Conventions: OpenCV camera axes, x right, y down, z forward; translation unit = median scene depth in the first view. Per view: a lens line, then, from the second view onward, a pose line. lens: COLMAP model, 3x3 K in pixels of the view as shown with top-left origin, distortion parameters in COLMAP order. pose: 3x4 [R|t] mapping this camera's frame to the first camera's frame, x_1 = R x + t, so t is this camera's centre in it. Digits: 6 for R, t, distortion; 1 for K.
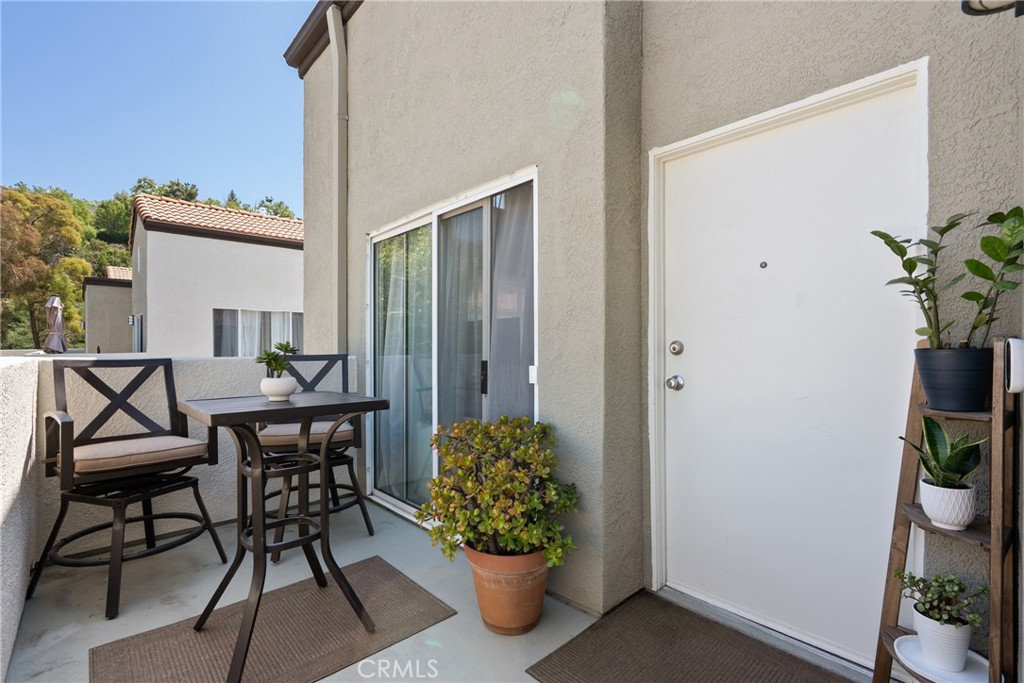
lens RADIAL K [[460.6, 0, 512.6], [0, 460.6, 345.7], [0, 0, 1]] dist [0.003012, 0.001376]
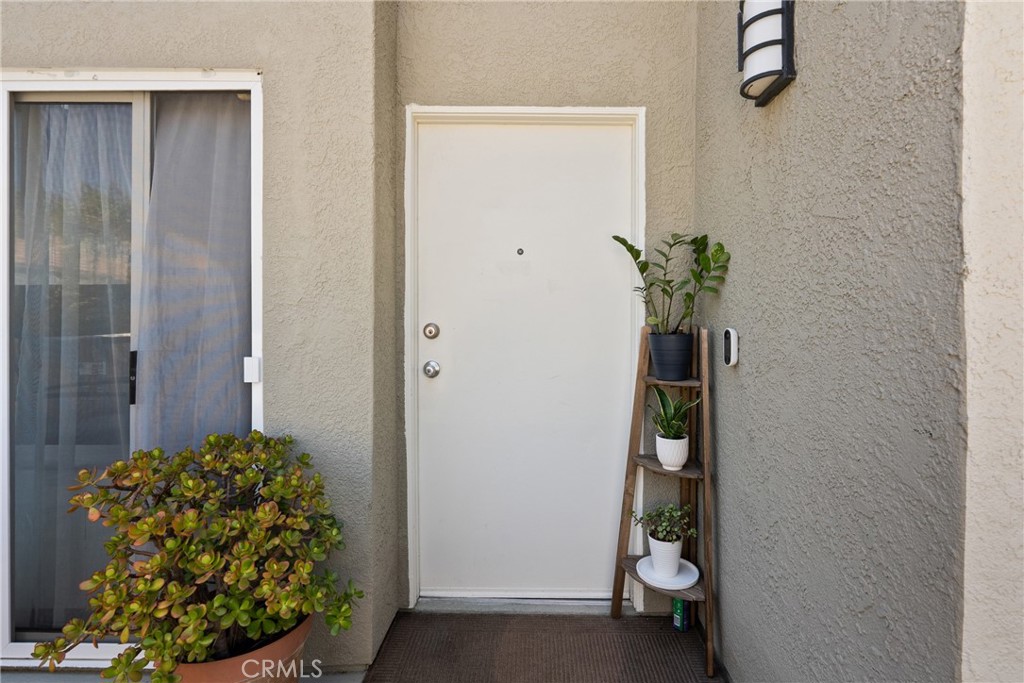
lens RADIAL K [[490.5, 0, 510.9], [0, 490.5, 321.5], [0, 0, 1]] dist [-0.003314, 0.002668]
pose [[0.692265, 0.007779, 0.721602, -0.243653], [-0.007806, 0.999964, -0.003291, -0.012513], [-0.721601, -0.003355, 0.692301, 0.224226]]
